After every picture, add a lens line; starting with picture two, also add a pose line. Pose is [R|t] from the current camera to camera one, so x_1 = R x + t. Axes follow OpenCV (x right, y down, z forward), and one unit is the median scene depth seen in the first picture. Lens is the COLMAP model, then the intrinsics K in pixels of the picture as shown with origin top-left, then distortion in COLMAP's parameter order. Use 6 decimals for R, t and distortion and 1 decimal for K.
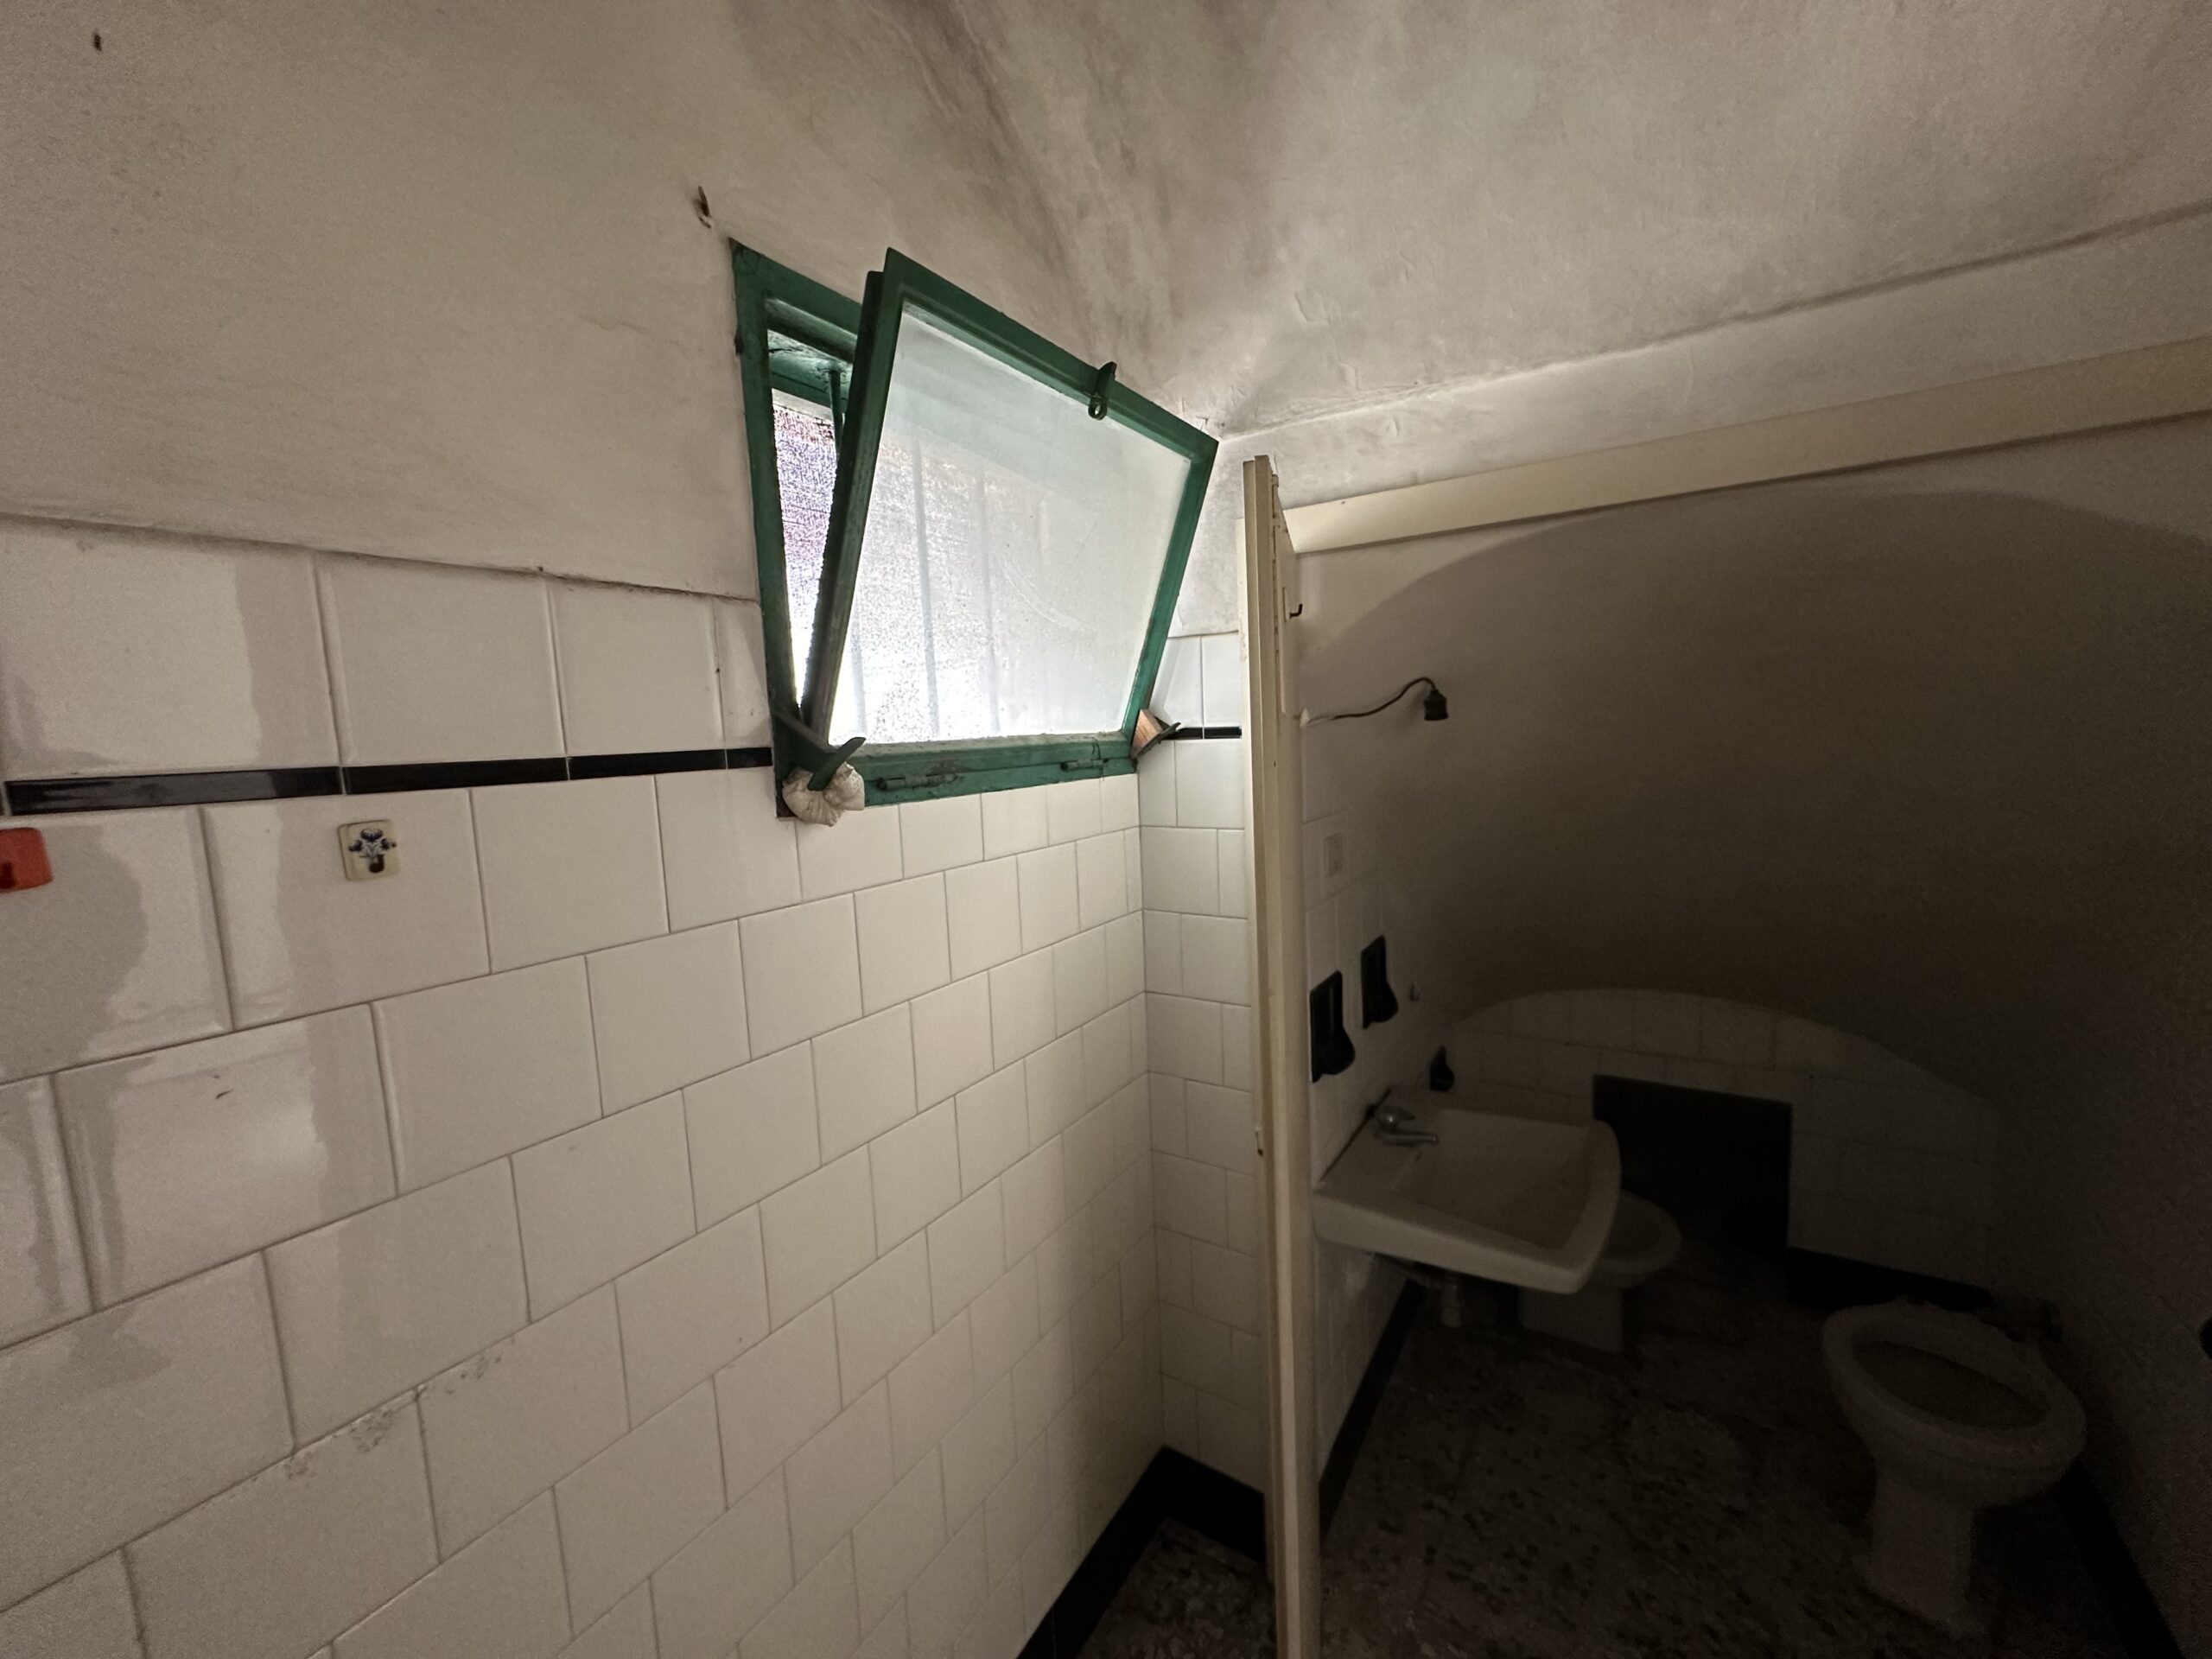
lens RADIAL K [[877.6, 0, 1108.1], [0, 877.6, 828.2], [0, 0, 1]] dist [-0.000840, 0.000372]
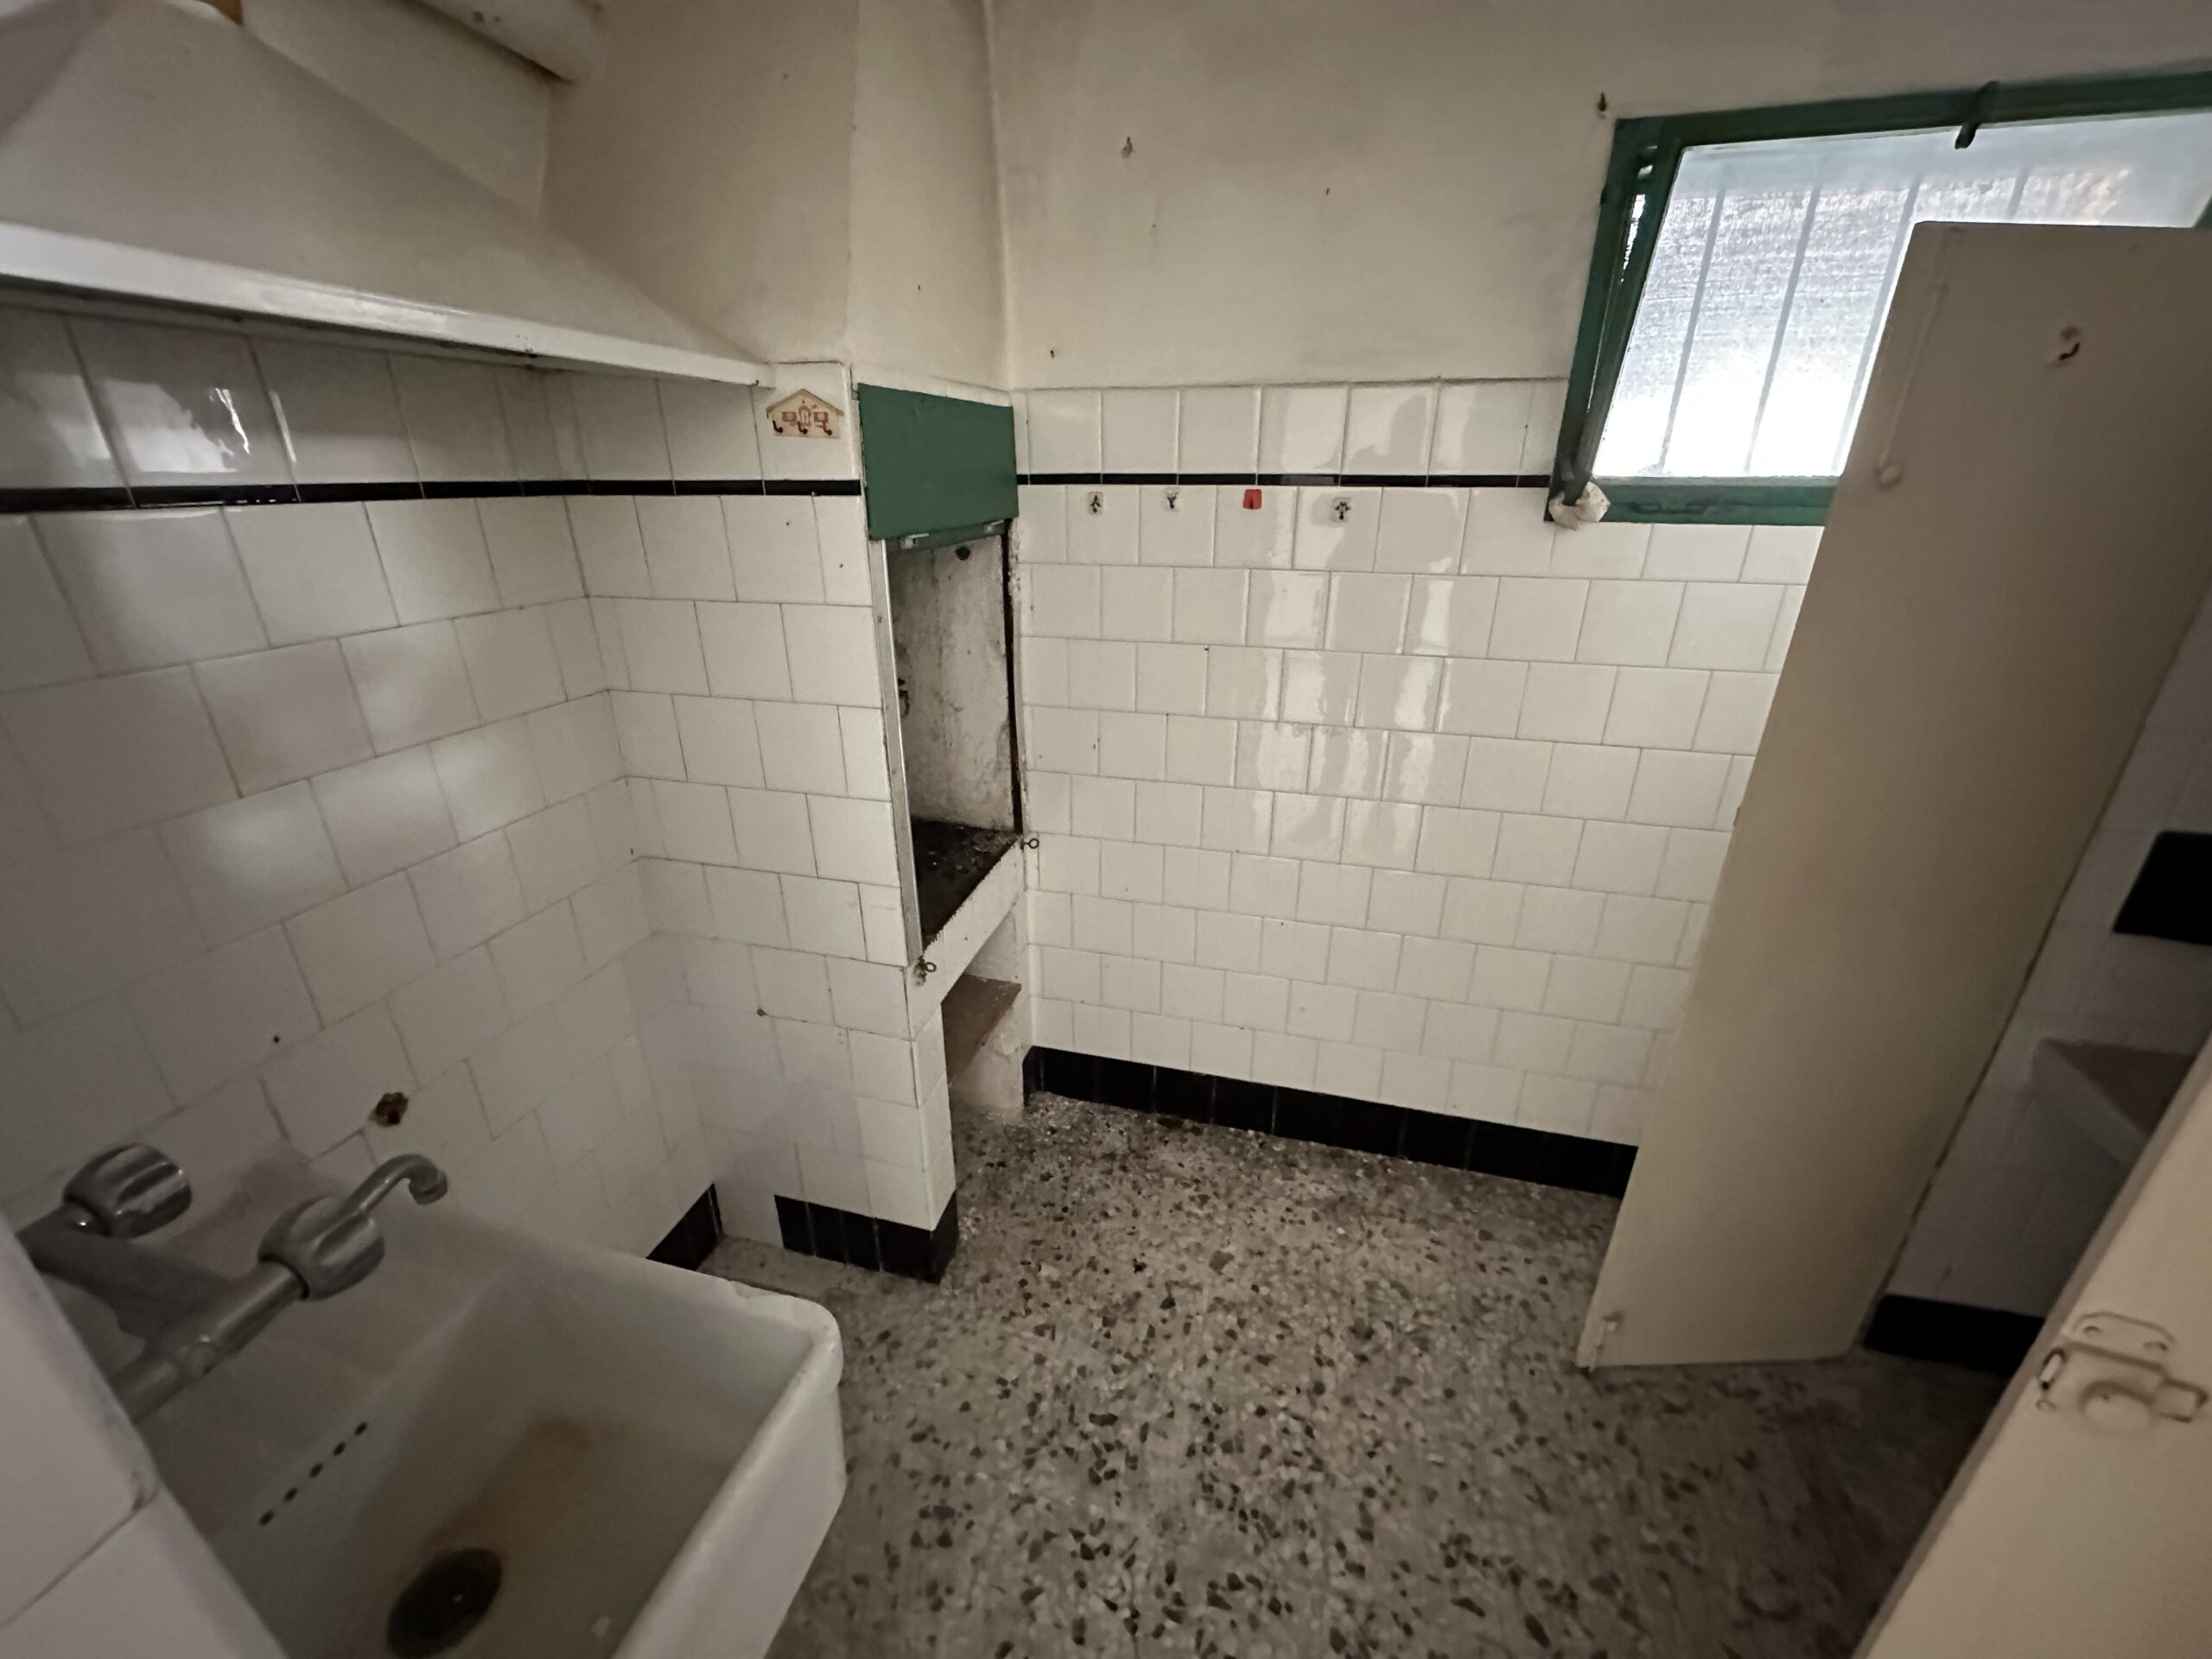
lens RADIAL K [[877.6, 0, 1108.1], [0, 877.6, 828.2], [0, 0, 1]] dist [-0.000840, 0.000372]
pose [[0.295062, 0.402374, -0.866622, 0.964541], [-0.121643, 0.915442, 0.383625, -0.015378], [0.947703, -0.007774, 0.319059, -0.290770]]
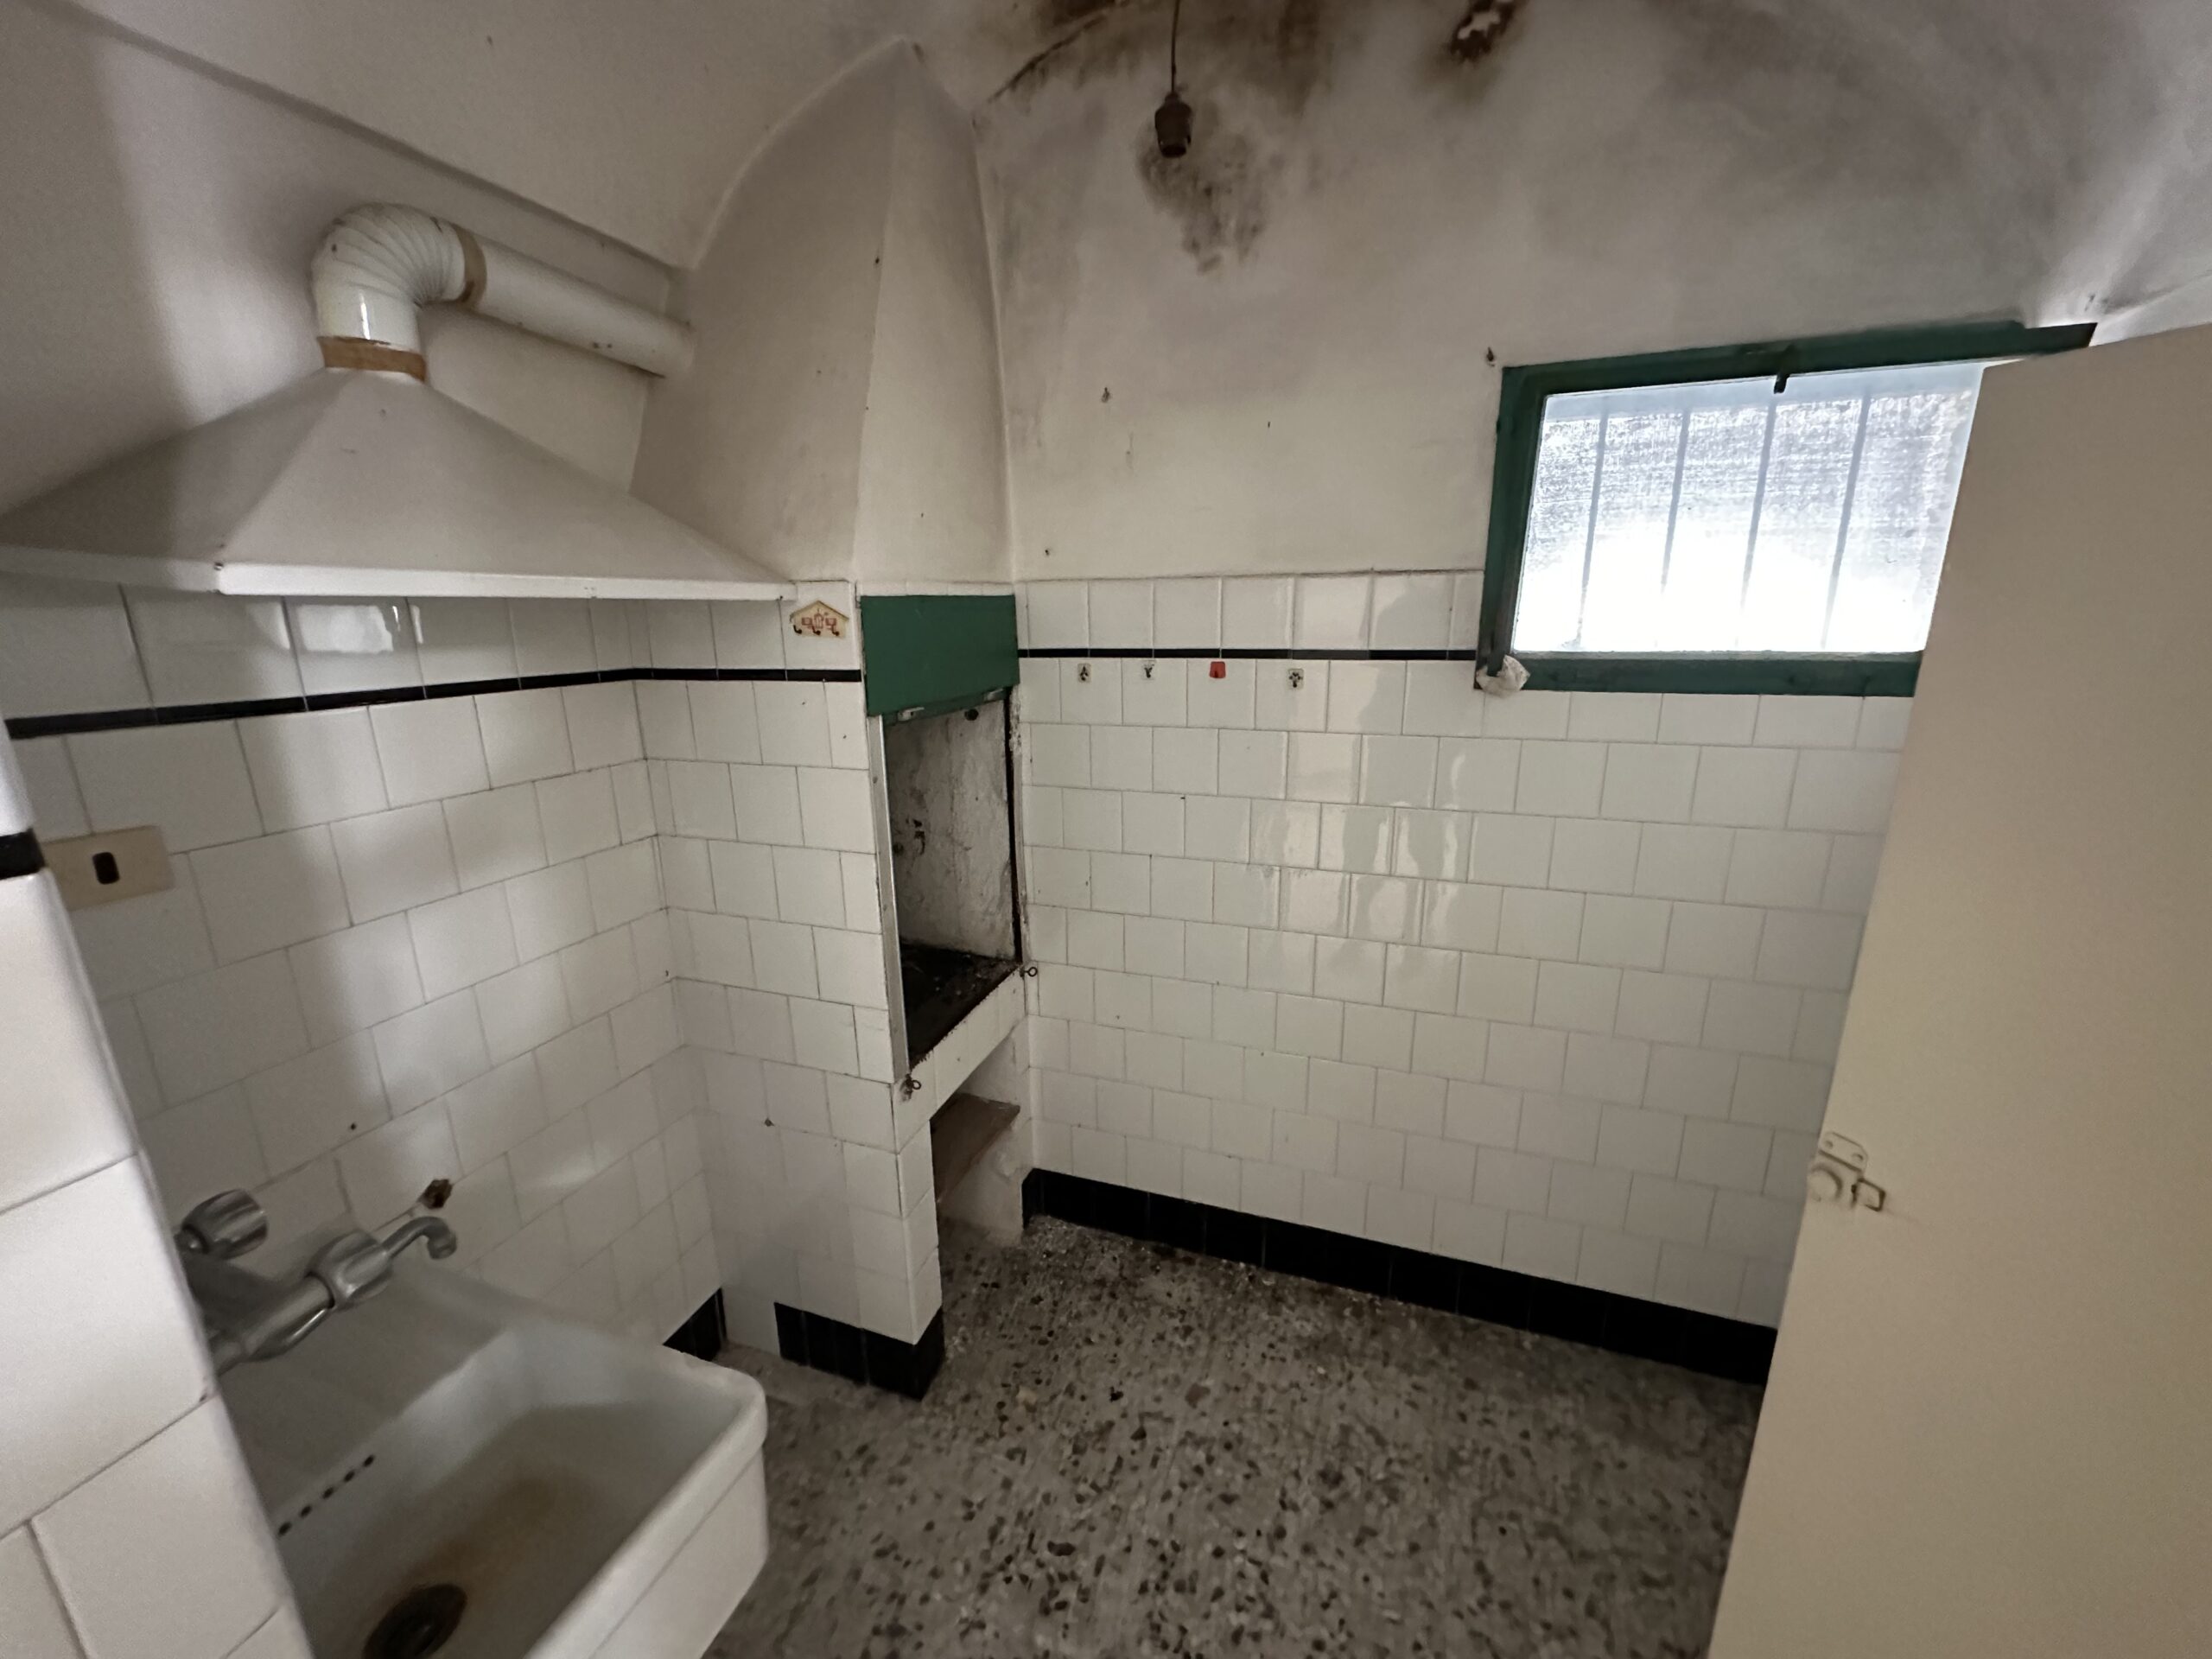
lens RADIAL K [[877.6, 0, 1108.1], [0, 877.6, 828.2], [0, 0, 1]] dist [-0.000840, 0.000372]
pose [[0.215538, 0.279192, -0.935732, 1.163626], [-0.105569, 0.959302, 0.261908, -0.122060], [0.970772, 0.042333, 0.236240, -0.160510]]
